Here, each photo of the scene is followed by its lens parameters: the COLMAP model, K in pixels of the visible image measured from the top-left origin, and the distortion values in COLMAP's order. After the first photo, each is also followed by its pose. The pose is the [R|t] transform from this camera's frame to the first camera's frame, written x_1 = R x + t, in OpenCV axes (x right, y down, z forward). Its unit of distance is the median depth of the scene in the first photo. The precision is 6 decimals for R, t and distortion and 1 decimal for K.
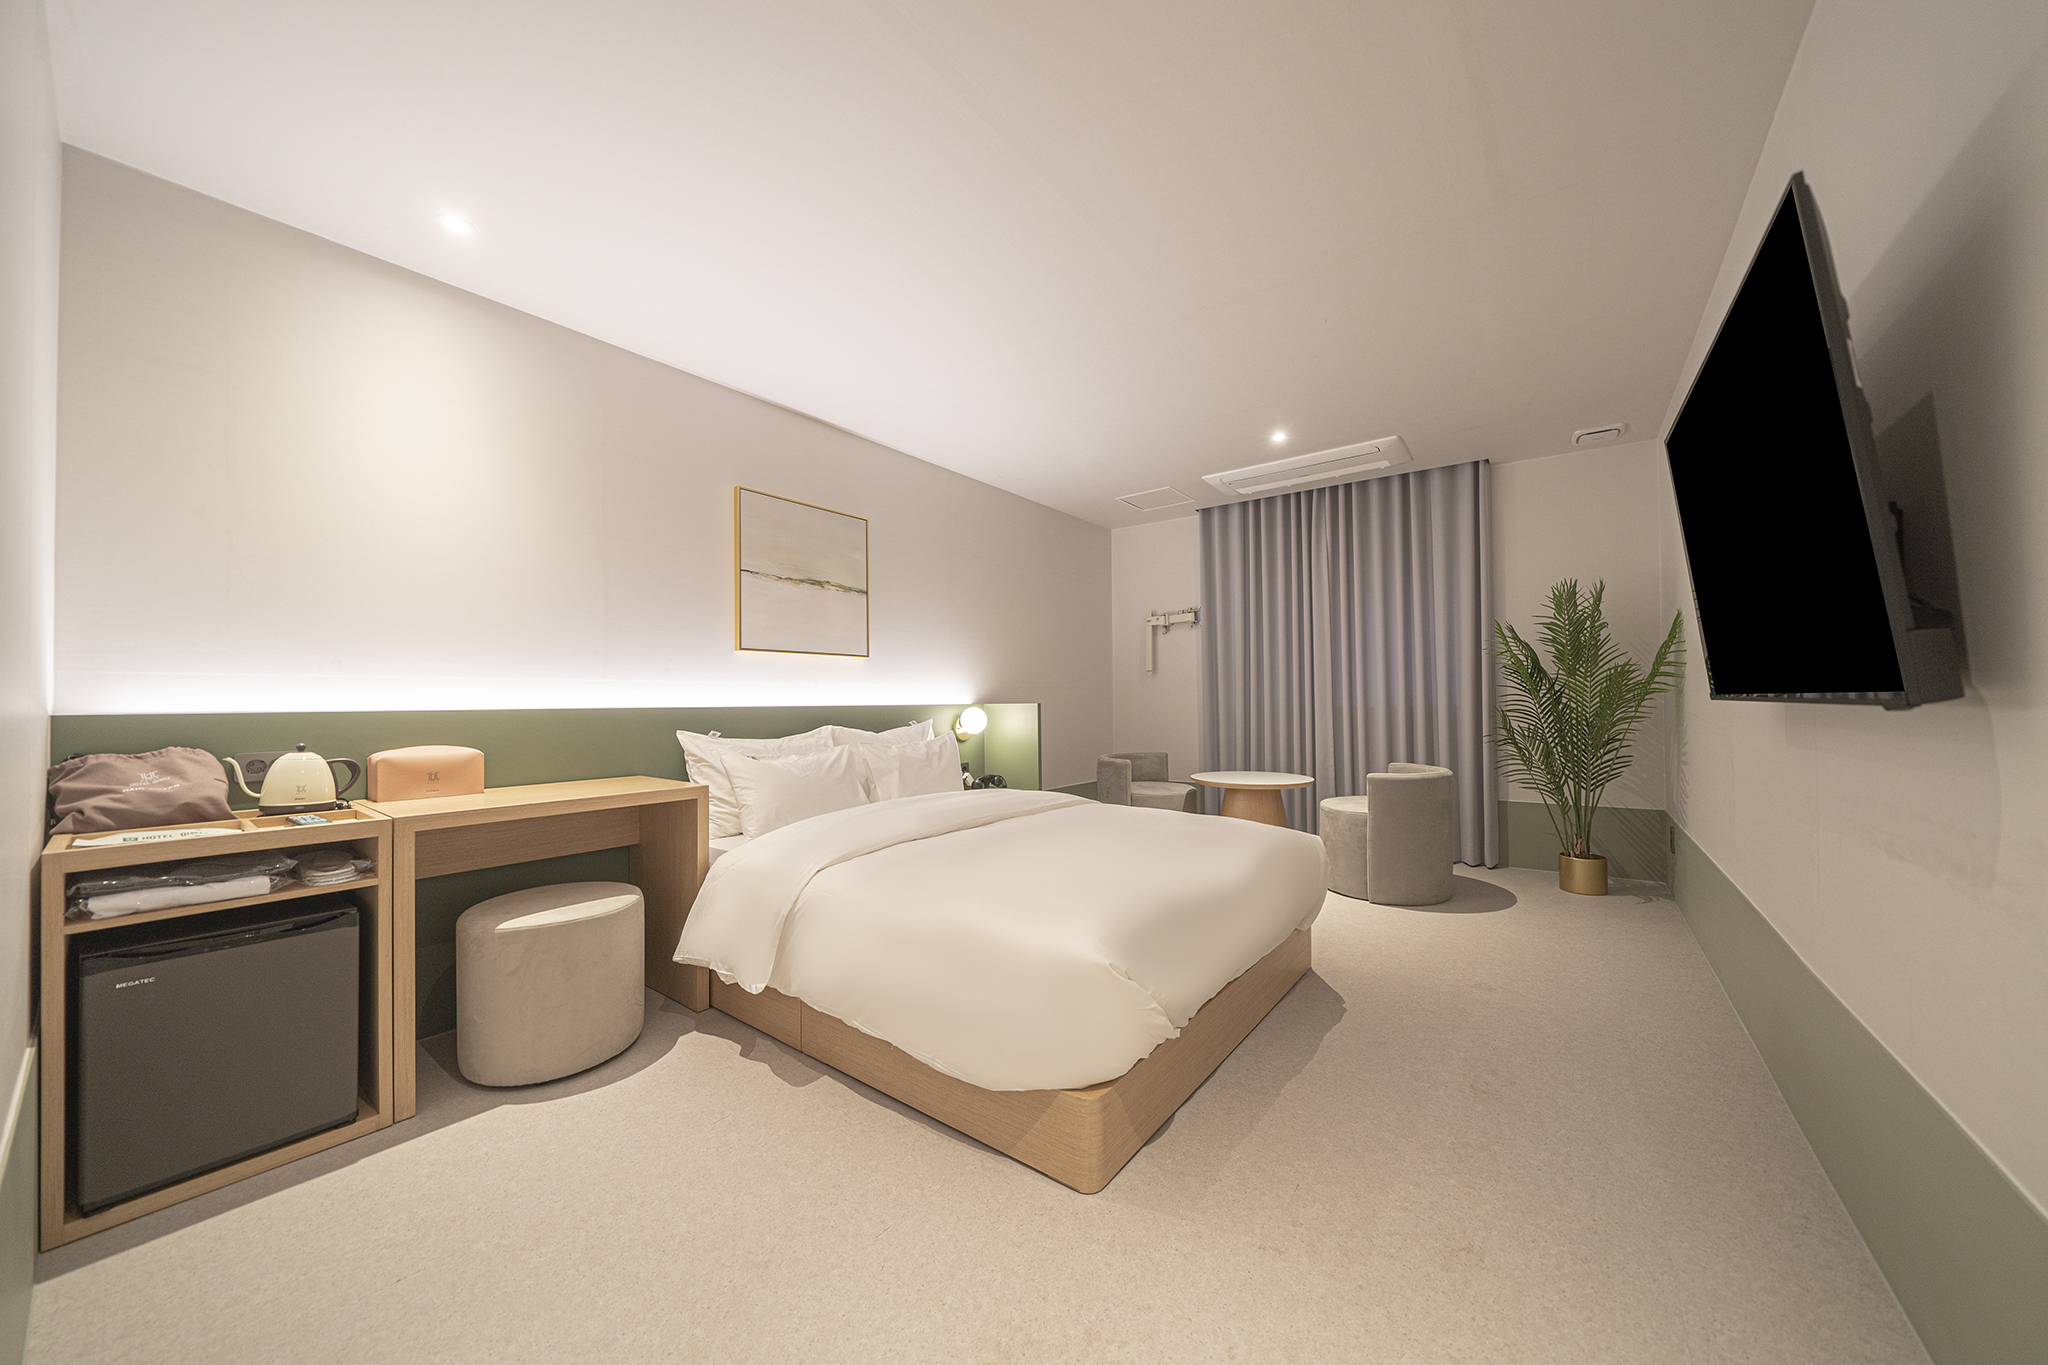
lens RADIAL K [[701.1, 0, 1025.6], [0, 701.1, 694.1], [0, 0, 1]] dist [-0.003793, 0.000015]
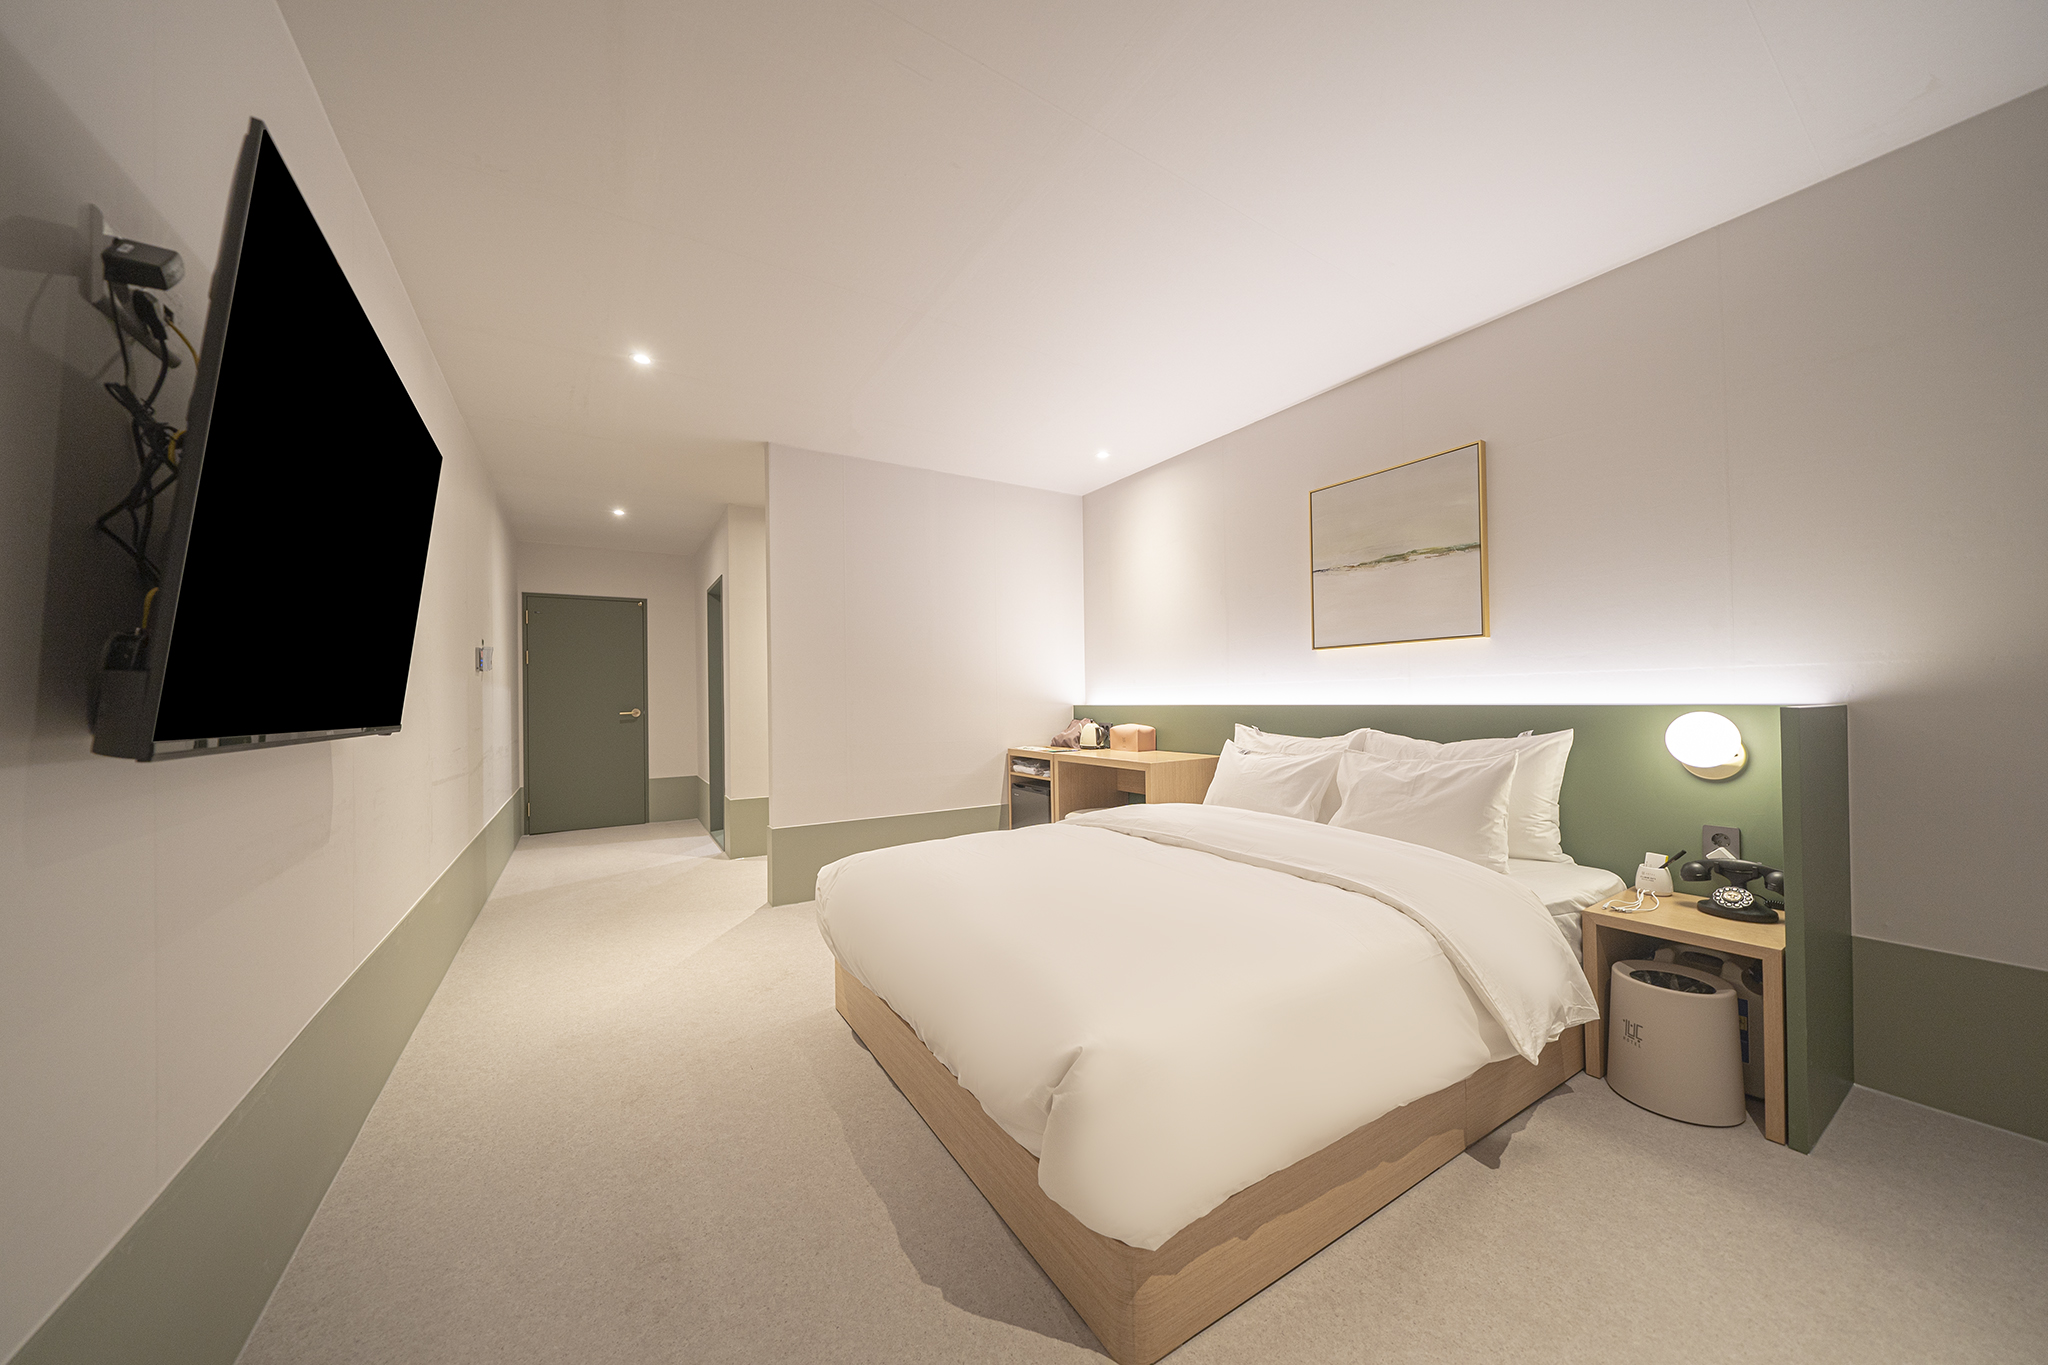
lens RADIAL K [[701.1, 0, 1025.6], [0, 701.1, 694.1], [0, 0, 1]] dist [-0.003793, 0.000015]
pose [[-0.357898, 0.009977, -0.933707, 0.596971], [0.032210, 0.999480, -0.001667, -0.008135], [0.933205, -0.030671, -0.358033, 0.815194]]
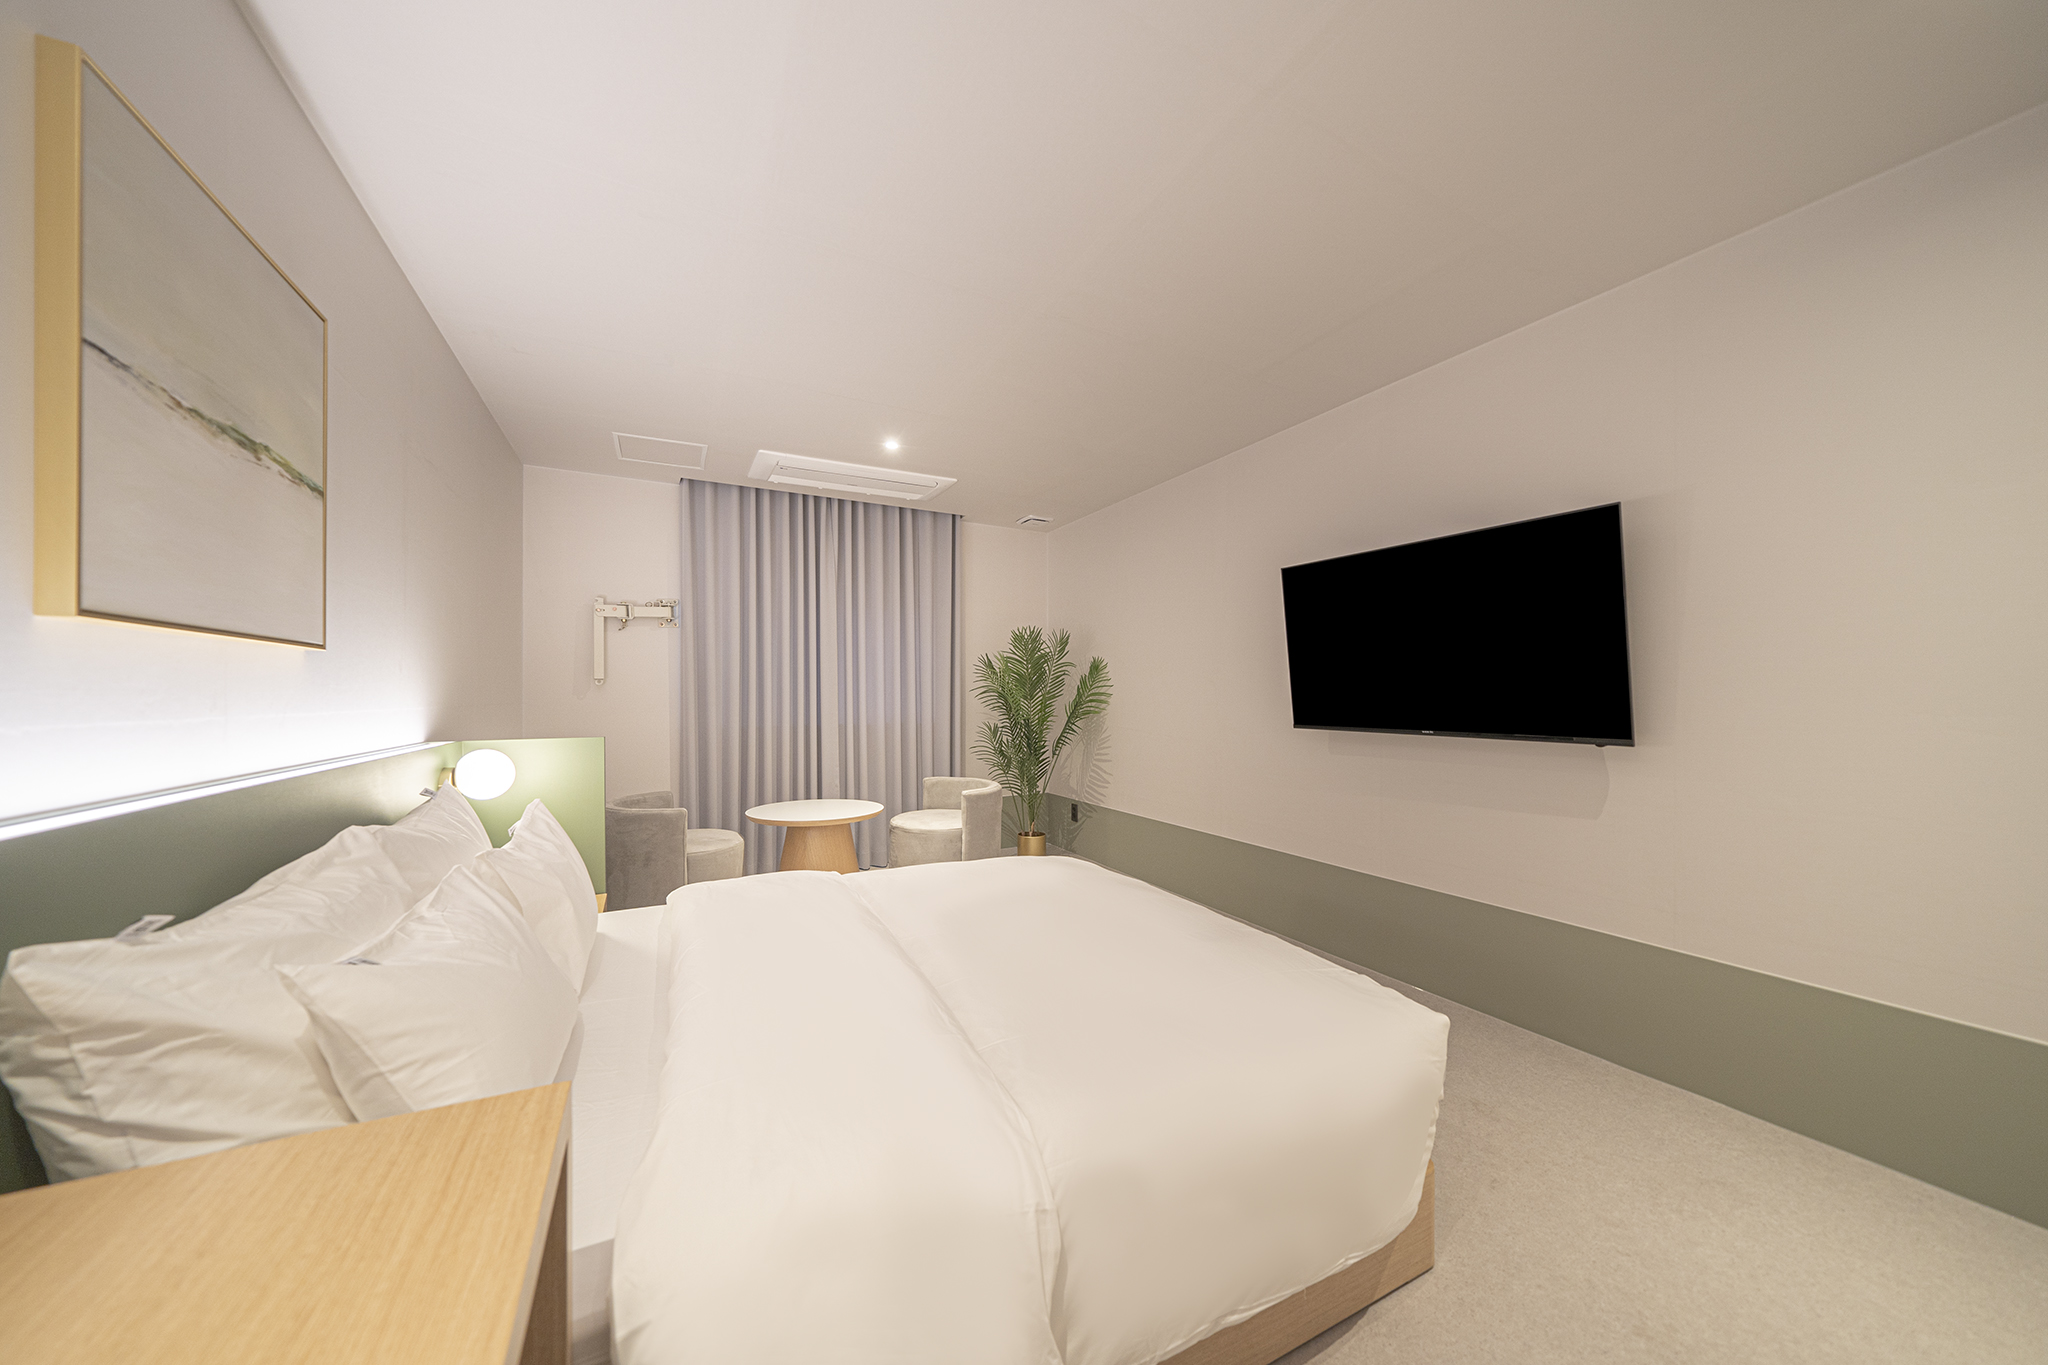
lens RADIAL K [[701.1, 0, 1025.6], [0, 701.1, 694.1], [0, 0, 1]] dist [-0.003793, 0.000015]
pose [[0.428031, 0.010755, 0.903700, -0.419378], [-0.011918, 0.999909, -0.006256, -0.028029], [-0.903686, -0.008093, 0.428120, 0.440424]]
